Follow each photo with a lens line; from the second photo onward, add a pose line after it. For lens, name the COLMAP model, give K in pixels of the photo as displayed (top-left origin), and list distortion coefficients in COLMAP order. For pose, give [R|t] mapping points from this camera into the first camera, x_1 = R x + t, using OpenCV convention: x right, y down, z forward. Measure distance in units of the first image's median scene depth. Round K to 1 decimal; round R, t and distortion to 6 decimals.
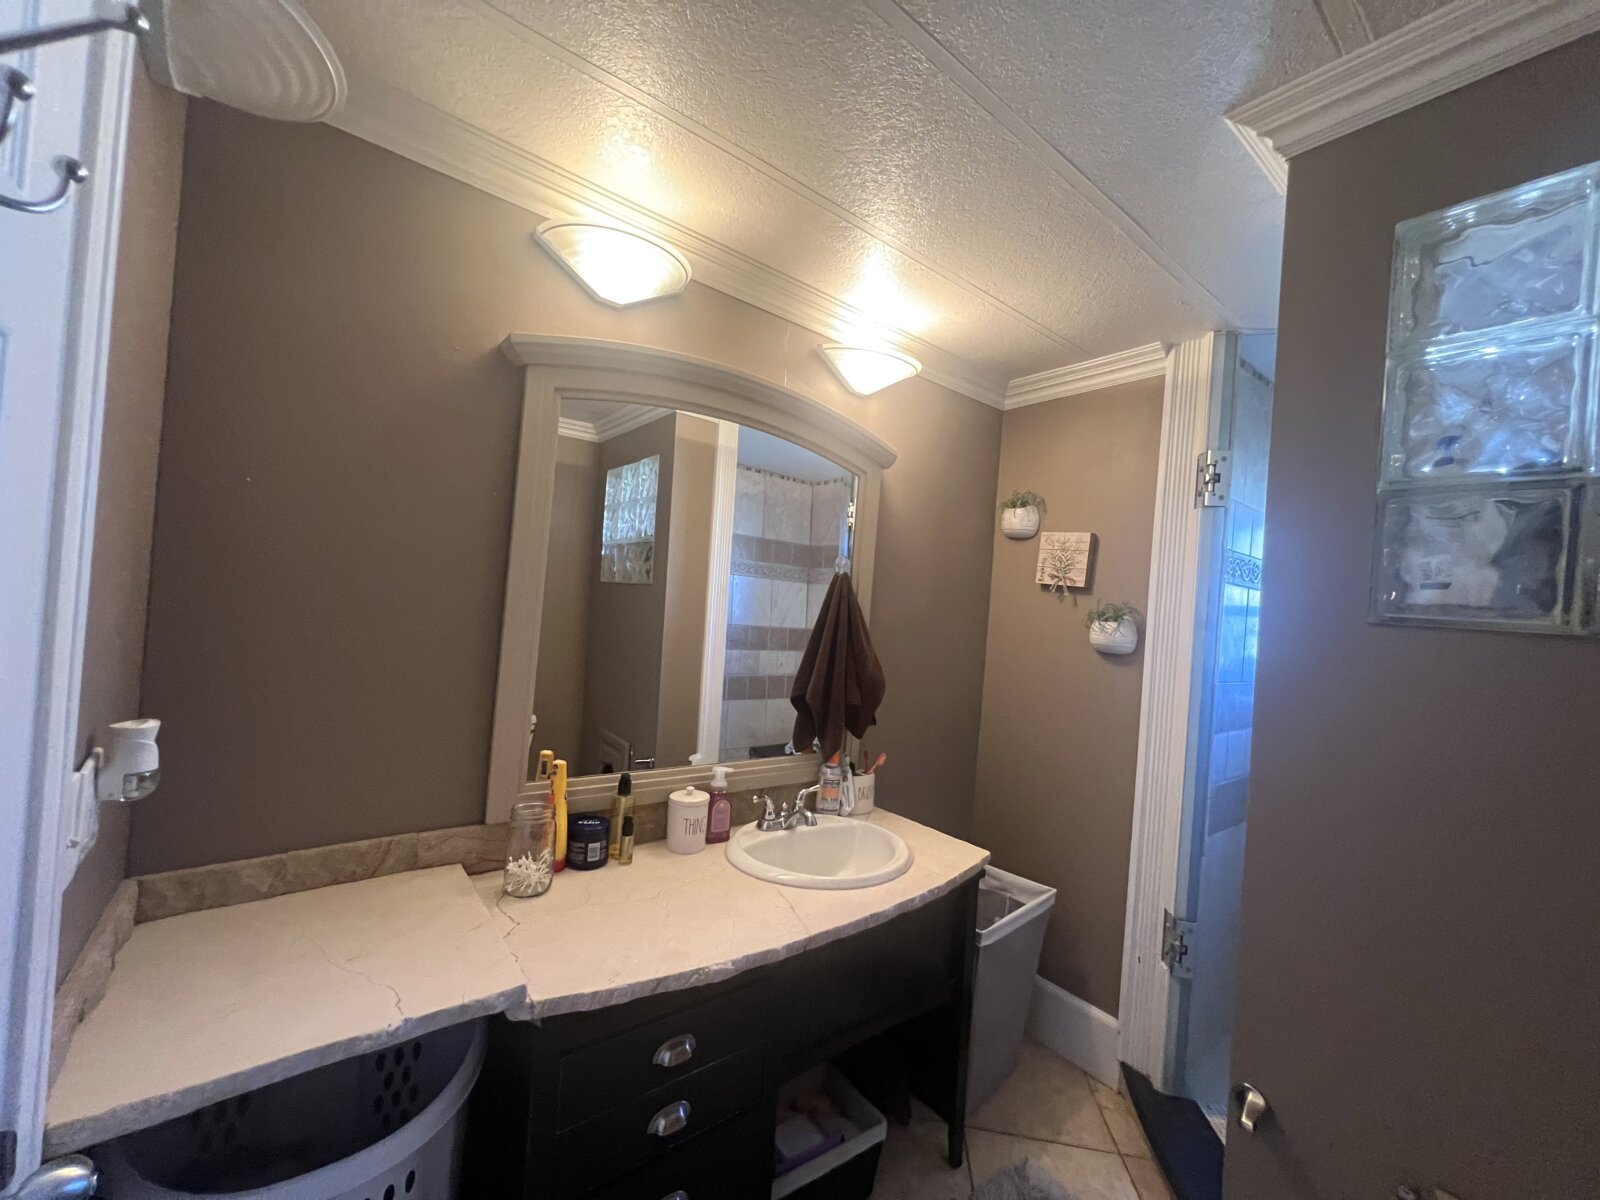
lens RADIAL K [[638.4, 0, 804.3], [0, 638.4, 602.8], [0, 0, 1]] dist [-0.000908, 0.000150]
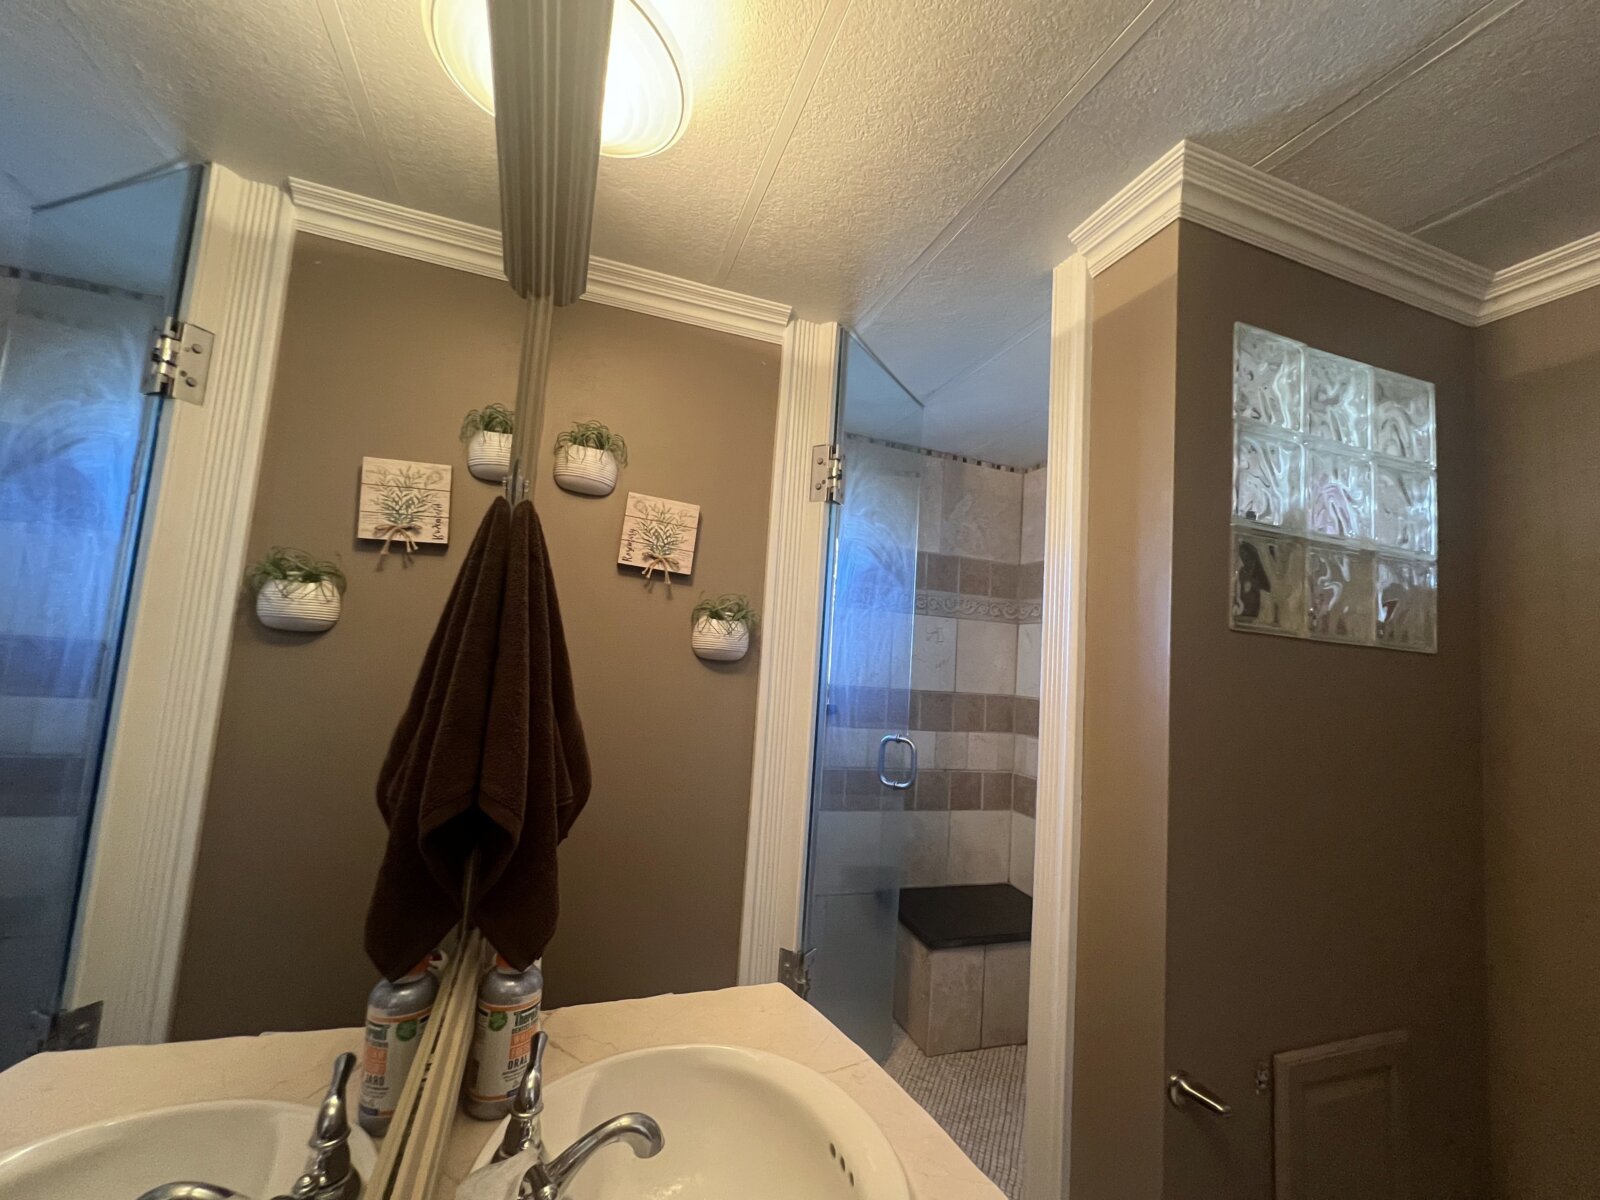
lens RADIAL K [[638.4, 0, 805.1], [0, 638.4, 602.6], [0, 0, 1]] dist [-0.000908, 0.000150]
pose [[0.310152, 0.021042, 0.950454, -0.246993], [-0.050987, 0.998684, -0.005471, 0.006003], [-0.949319, -0.046764, 0.310817, 0.619950]]
